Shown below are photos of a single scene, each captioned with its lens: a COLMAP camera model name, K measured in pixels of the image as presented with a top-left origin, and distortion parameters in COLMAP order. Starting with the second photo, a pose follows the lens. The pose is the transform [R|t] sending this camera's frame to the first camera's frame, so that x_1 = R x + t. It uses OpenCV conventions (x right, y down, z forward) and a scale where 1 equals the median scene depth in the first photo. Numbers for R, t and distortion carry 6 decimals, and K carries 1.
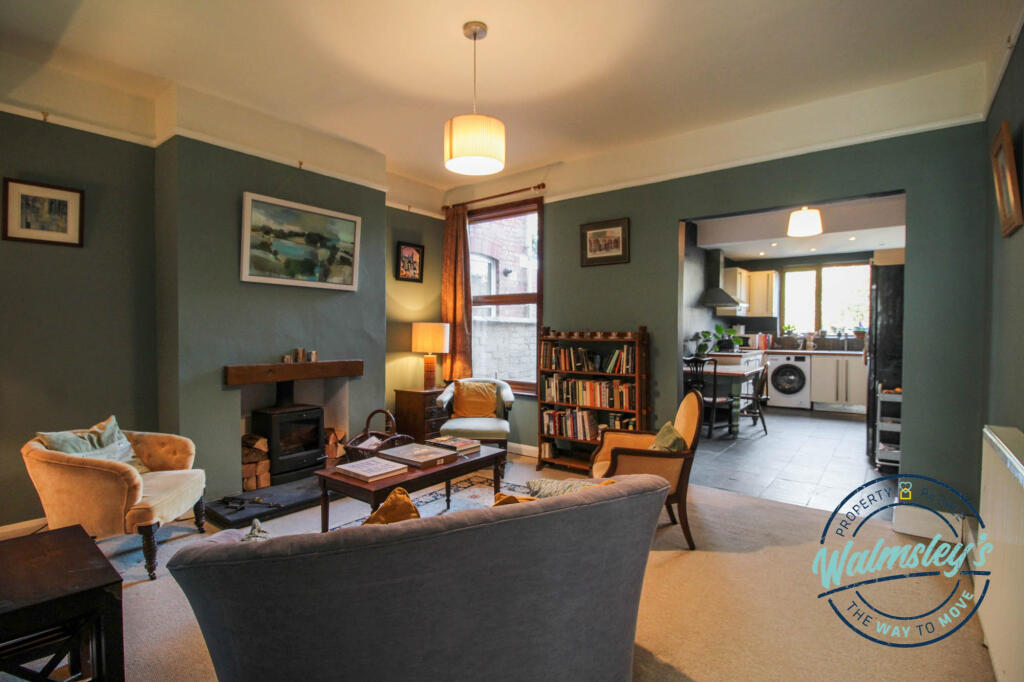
lens RADIAL K [[483.1, 0, 512.0], [0, 483.1, 341.0], [0, 0, 1]] dist [-0.018087, -0.000842]
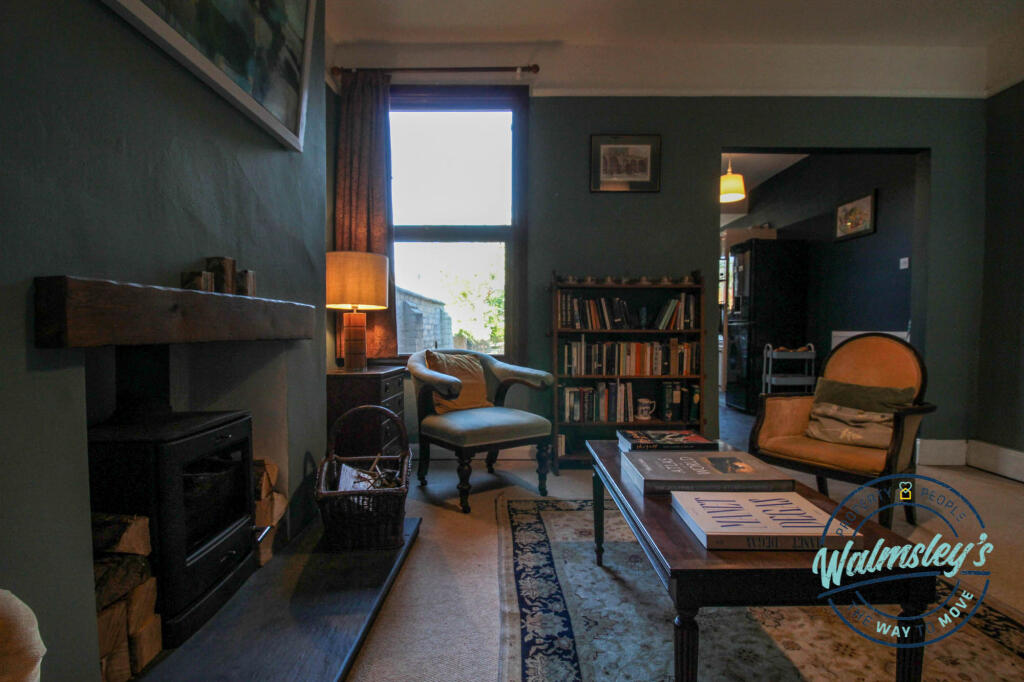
lens RADIAL K [[490.4, 0, 511.5], [0, 490.4, 347.5], [0, 0, 1]] dist [-0.004625, -0.000879]
pose [[0.802346, -0.024616, 0.596351, -0.506139], [0.014130, 0.999653, 0.022253, 0.082041], [-0.596691, -0.009428, 0.802415, 0.576827]]
